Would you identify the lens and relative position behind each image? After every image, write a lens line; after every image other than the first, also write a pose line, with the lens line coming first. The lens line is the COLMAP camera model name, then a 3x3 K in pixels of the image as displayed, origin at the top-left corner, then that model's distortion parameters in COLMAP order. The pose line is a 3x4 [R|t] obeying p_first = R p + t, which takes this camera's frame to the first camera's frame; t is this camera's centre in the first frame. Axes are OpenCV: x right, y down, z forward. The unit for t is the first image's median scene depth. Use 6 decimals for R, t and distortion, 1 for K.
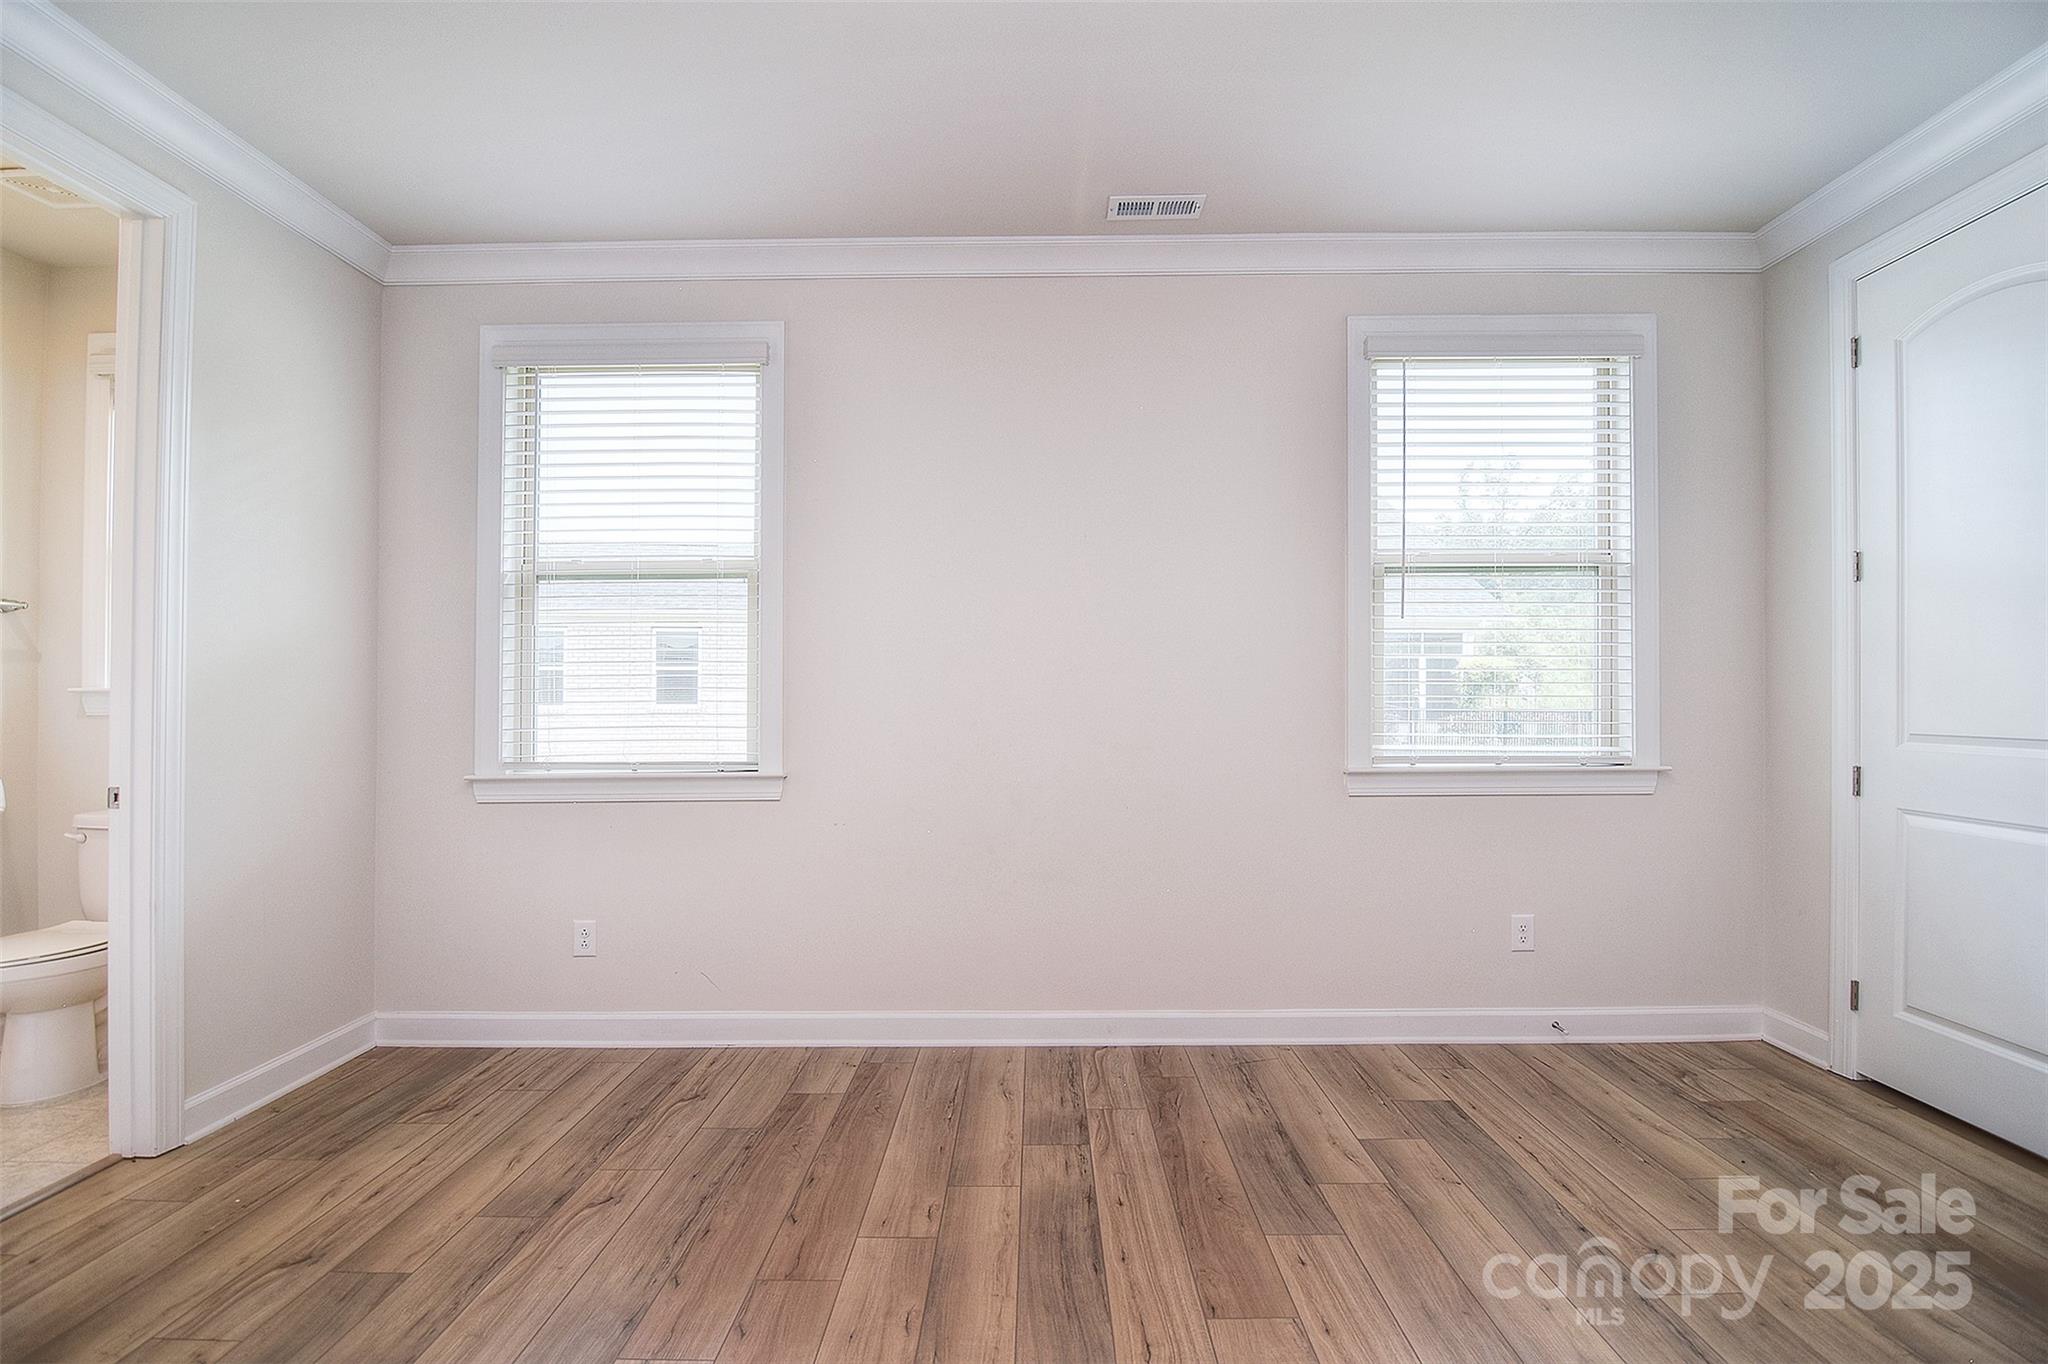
lens RADIAL K [[1001.7, 0, 1024.0], [0, 1001.7, 682.0], [0, 0, 1]] dist [0.000663, -0.000678]
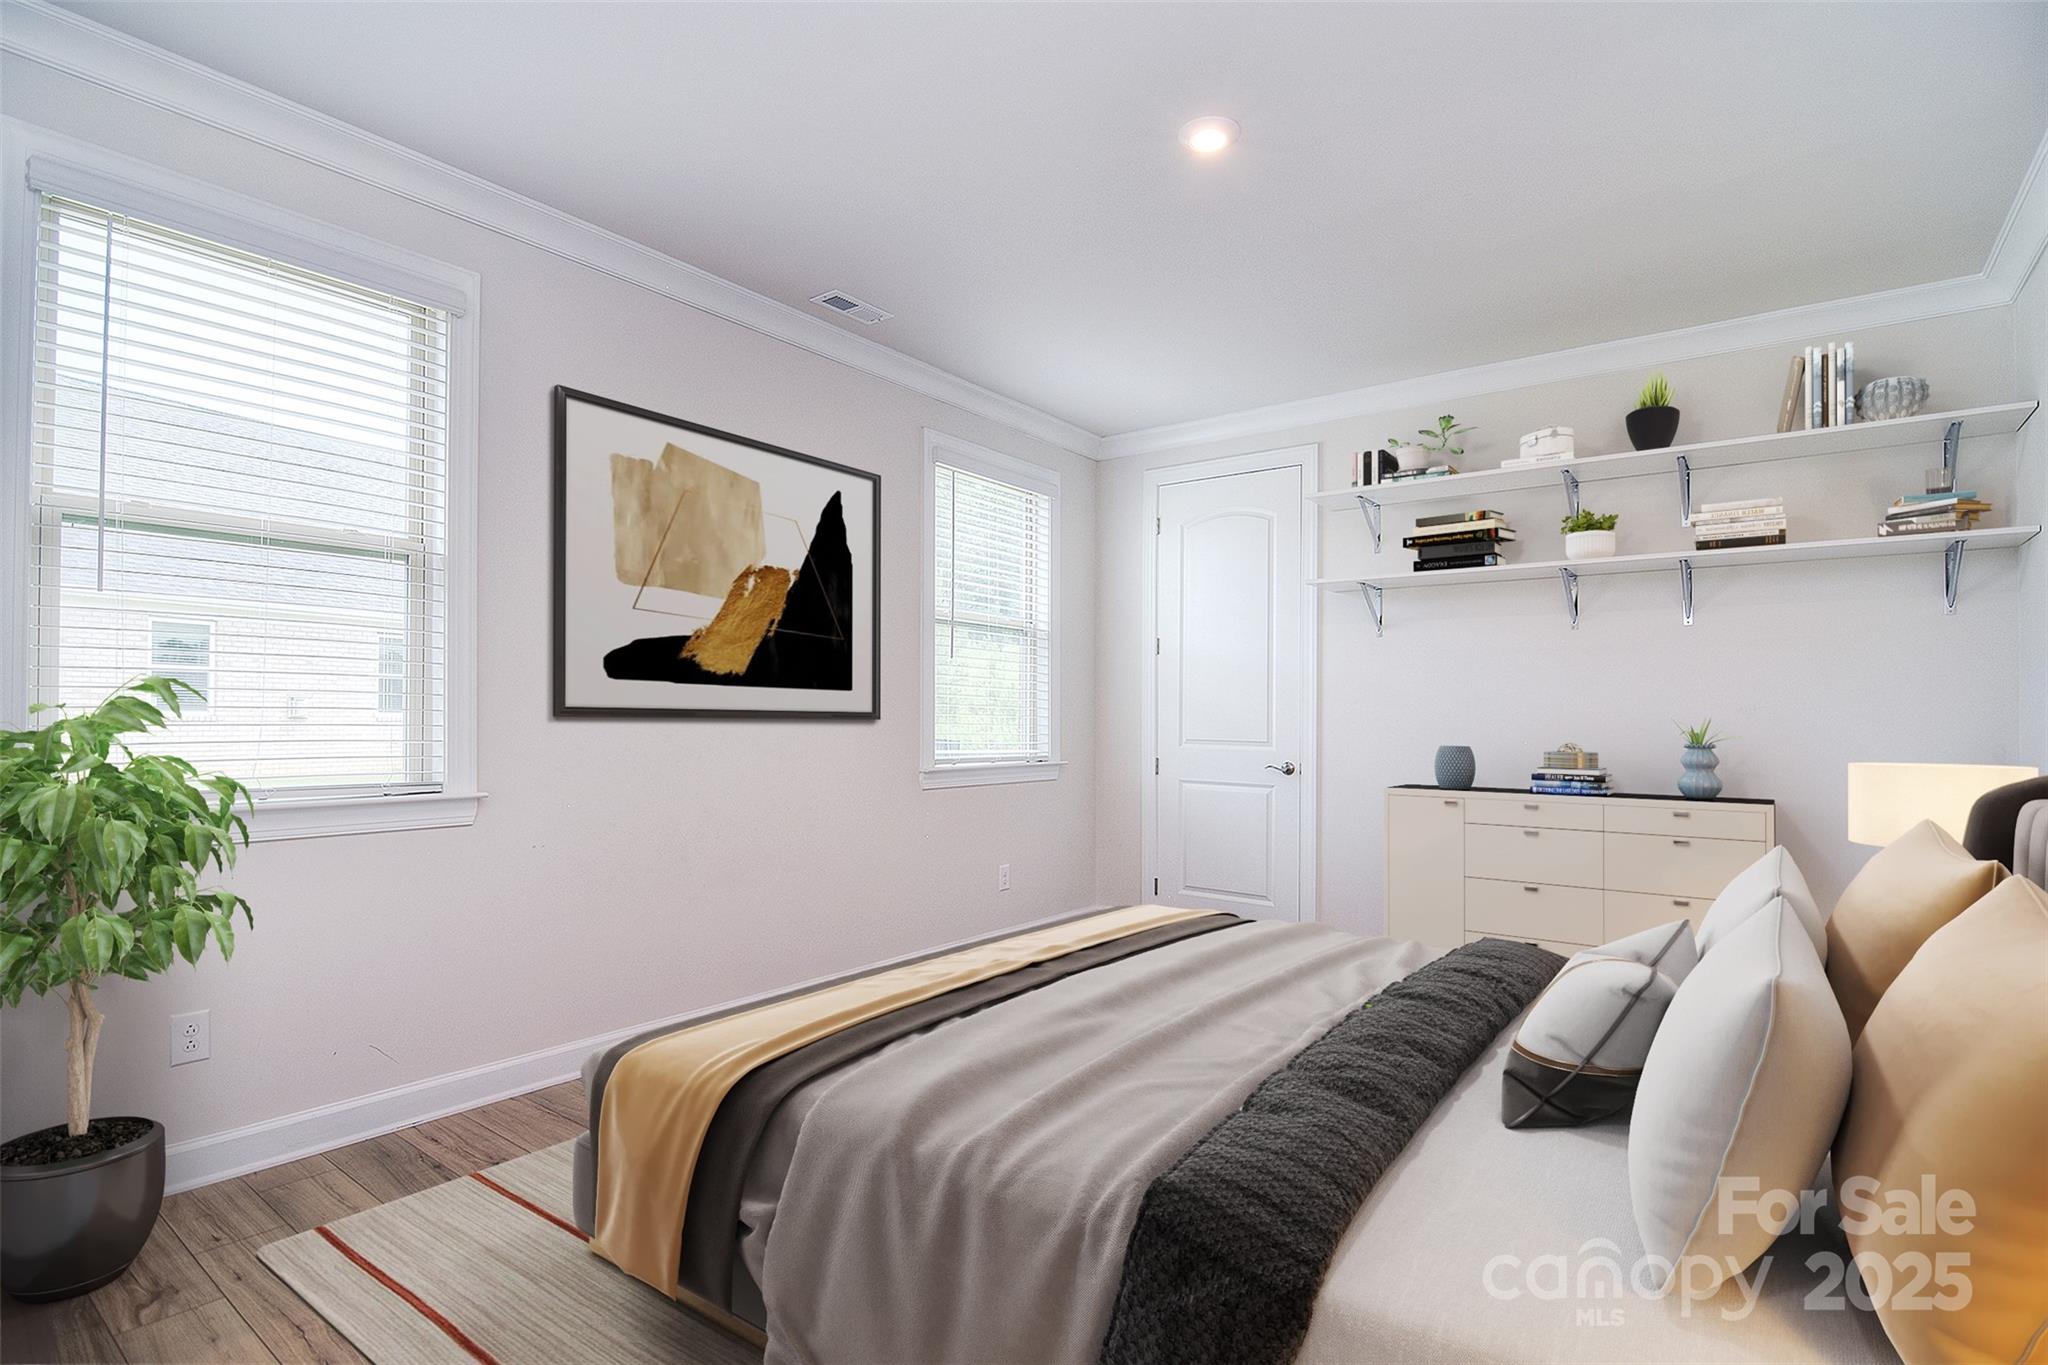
lens RADIAL K [[1001.7, 0, 1024.0], [0, 1001.7, 682.5], [0, 0, 1]] dist [0.000663, -0.000678]
pose [[0.604180, 0.039783, 0.795854, -0.640300], [-0.031753, 0.999162, -0.025840, 0.002110], [-0.796215, -0.009659, 0.604937, 0.092440]]
